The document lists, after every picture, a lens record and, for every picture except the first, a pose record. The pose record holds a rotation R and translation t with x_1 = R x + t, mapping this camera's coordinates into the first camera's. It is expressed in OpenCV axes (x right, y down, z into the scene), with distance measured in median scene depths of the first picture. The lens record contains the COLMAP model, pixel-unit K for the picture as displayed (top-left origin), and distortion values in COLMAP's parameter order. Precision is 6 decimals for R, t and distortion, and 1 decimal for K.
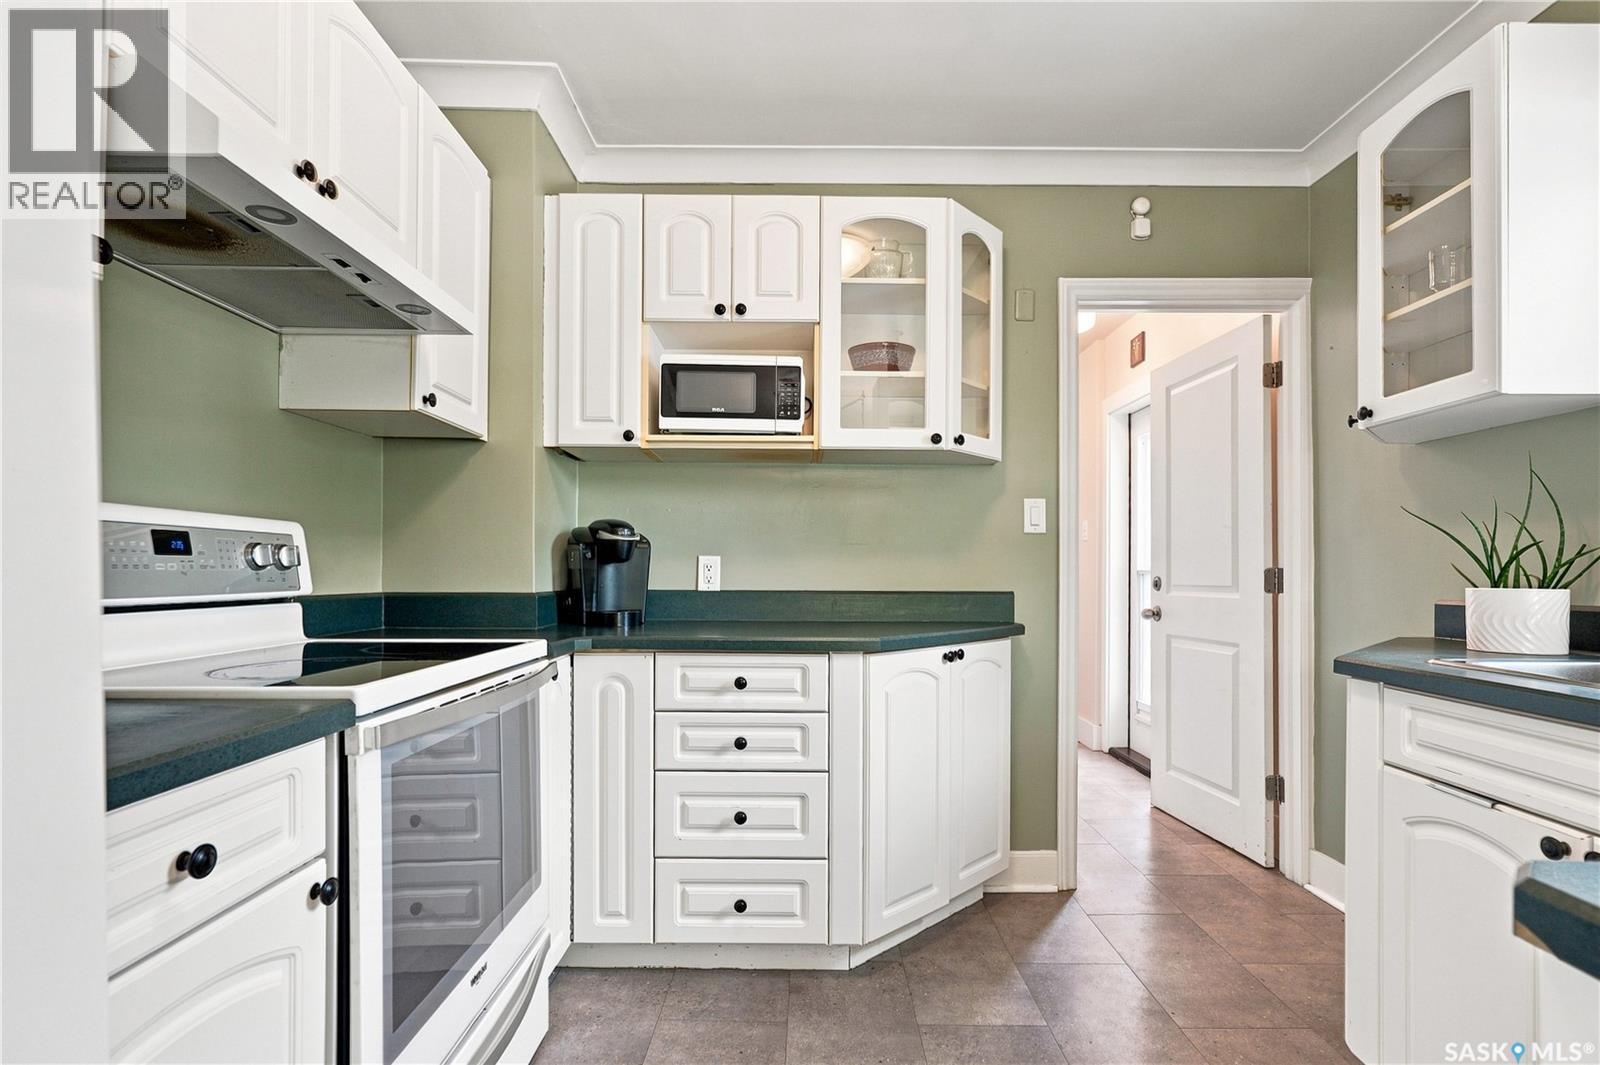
lens RADIAL K [[760.4, 0, 801.9], [0, 760.4, 569.7], [0, 0, 1]] dist [-0.003112, 0.007454]
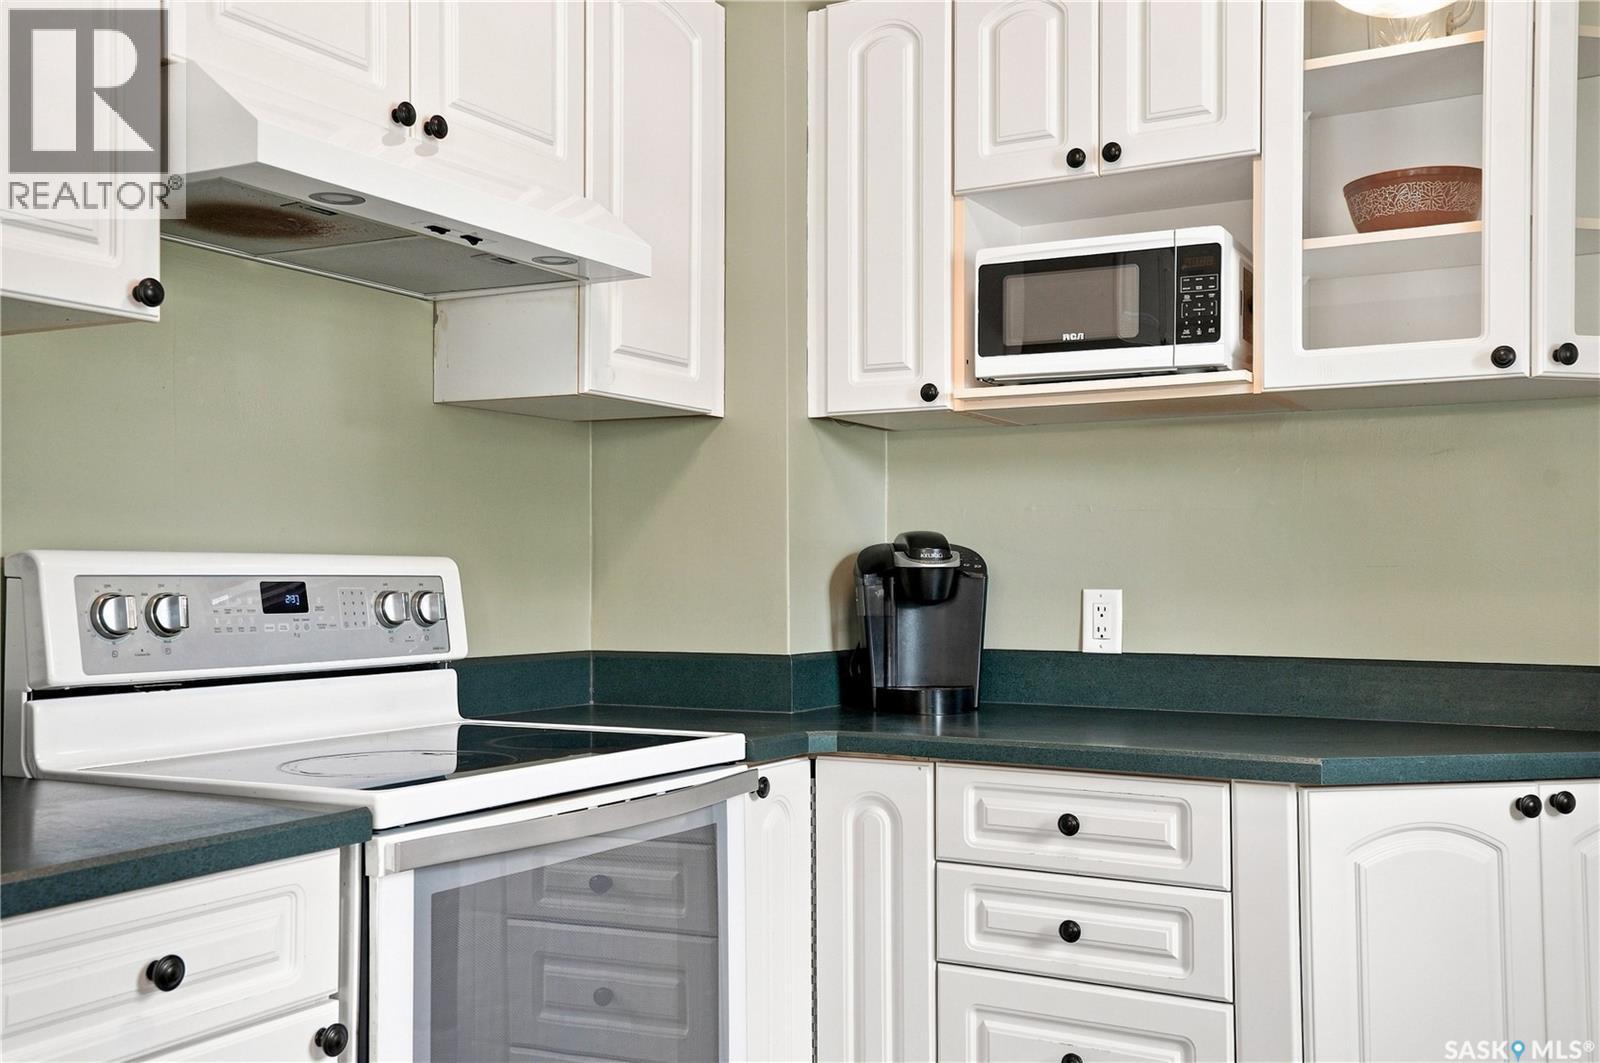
lens RADIAL K [[1544.2, 0, 807.6], [0, 1544.2, 550.6], [0, 0, 1]] dist [0.067873, 0.004973]
pose [[0.871098, -0.014180, -0.490905, 0.318145], [0.005693, 0.999807, -0.018778, -0.034962], [0.491077, 0.013563, 0.871011, -0.110786]]
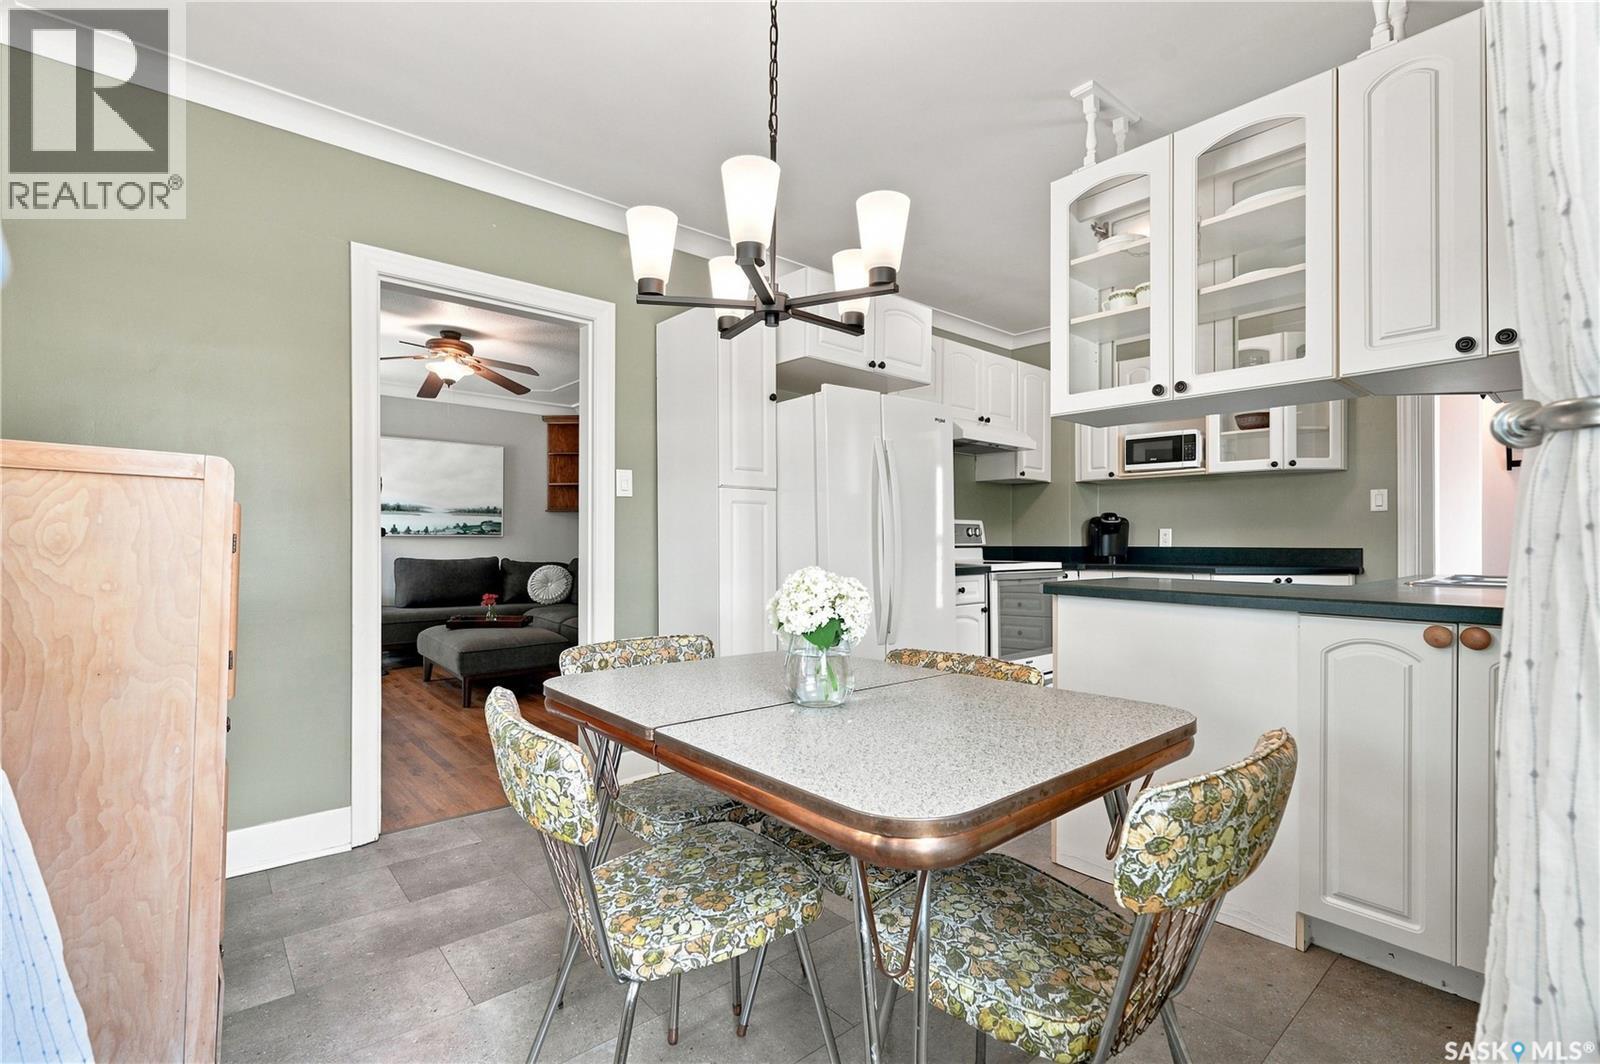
lens RADIAL K [[728.4, 0, 800.0], [0, 728.4, 532.0], [0, 0, 1]] dist [-0.001766, -0.000259]
pose [[0.663330, -0.013106, -0.748212, 0.838420], [0.002175, 0.999876, -0.015587, 0.021132], [0.748324, 0.008712, 0.663276, -1.192203]]
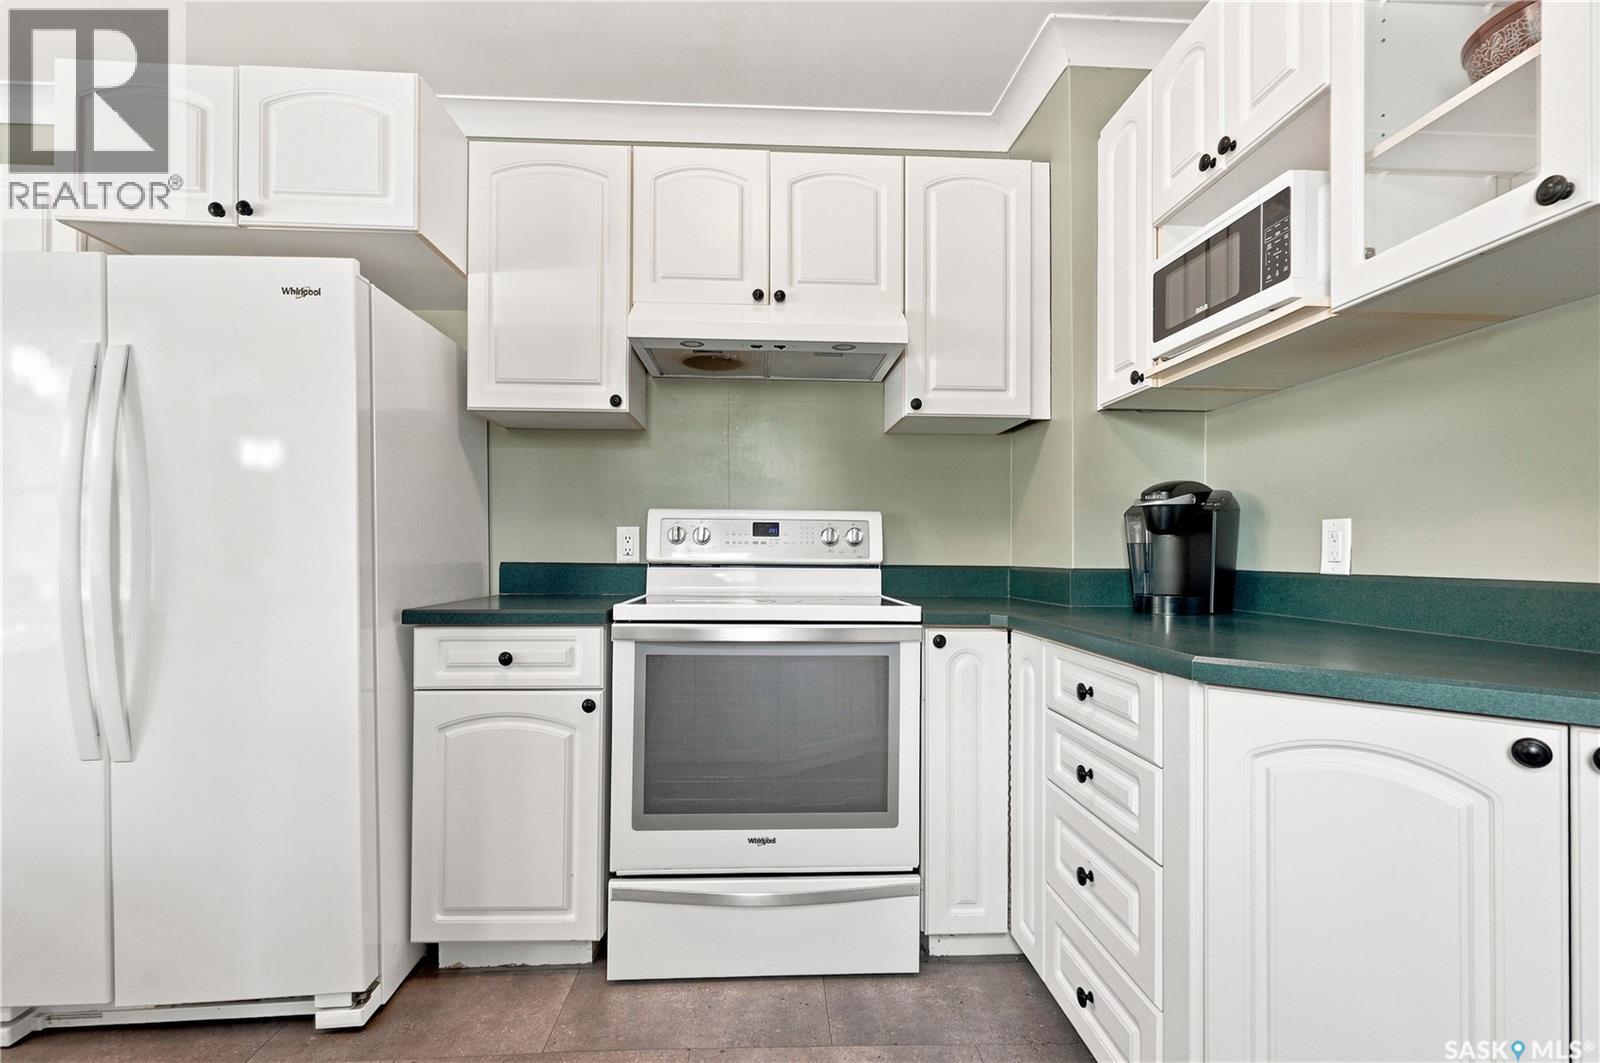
lens RADIAL K [[728.4, 0, 794.0], [0, 728.4, 549.4], [0, 0, 1]] dist [-0.001855, -0.000301]
pose [[0.052476, -0.009783, -0.998574, 0.599053], [-0.004931, 0.999937, -0.010056, 0.019609], [0.998610, 0.005452, 0.052424, 0.674490]]
